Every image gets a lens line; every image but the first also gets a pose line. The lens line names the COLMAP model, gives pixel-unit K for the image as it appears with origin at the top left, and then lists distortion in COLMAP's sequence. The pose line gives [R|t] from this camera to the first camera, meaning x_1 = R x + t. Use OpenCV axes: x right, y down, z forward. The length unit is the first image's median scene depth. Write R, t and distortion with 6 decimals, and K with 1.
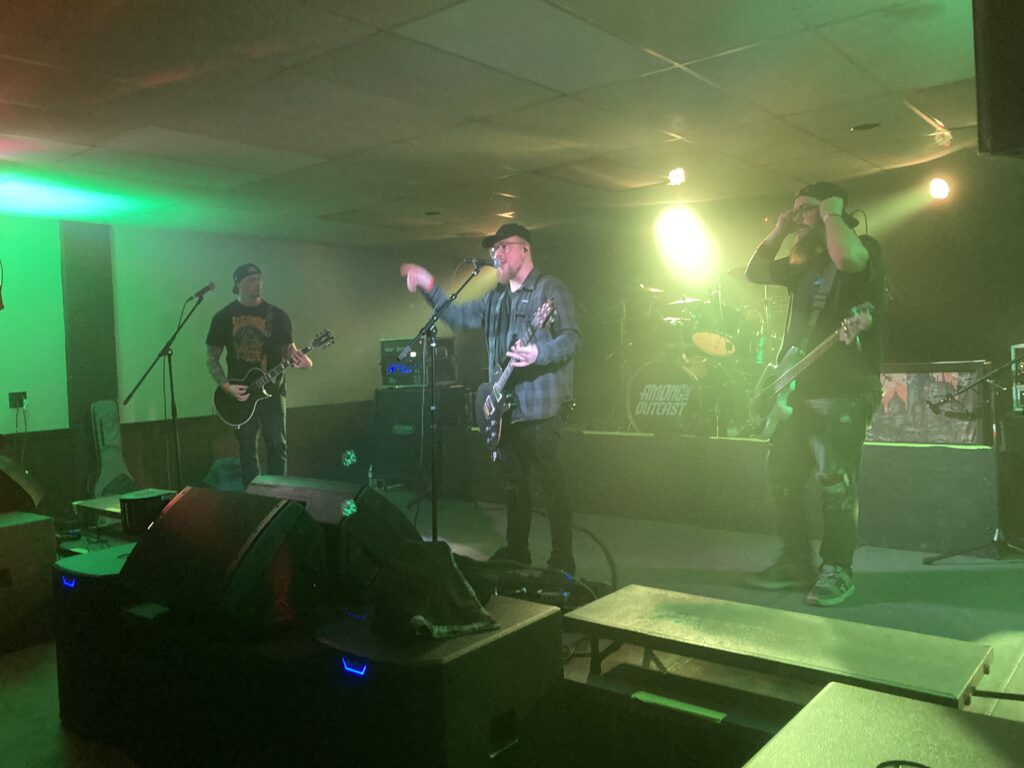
lens RADIAL K [[826.4, 0, 493.9], [0, 826.4, 382.4], [0, 0, 1]] dist [-0.007651, -0.012053]
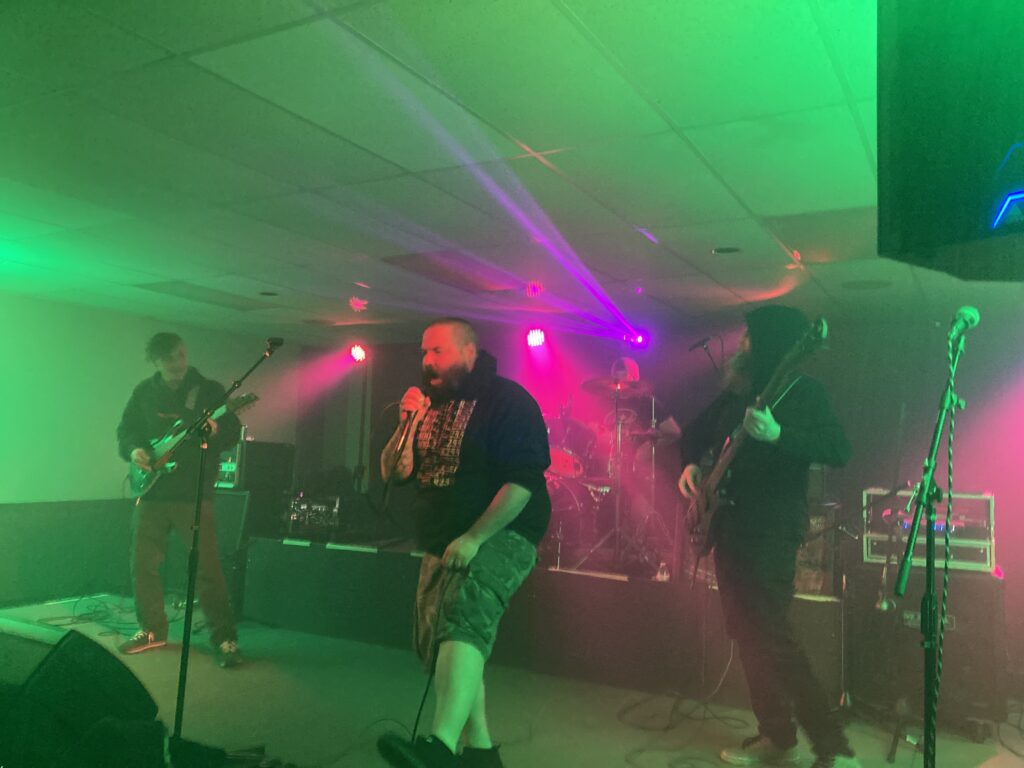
lens RADIAL K [[829.2, 0, 519.7], [0, 829.2, 403.7], [0, 0, 1]] dist [0.000119, -0.002873]
pose [[0.979289, 0.082815, 0.184756, 0.057412], [-0.064635, 0.992646, -0.102351, -0.019559], [-0.191873, 0.088289, 0.977440, 0.130756]]
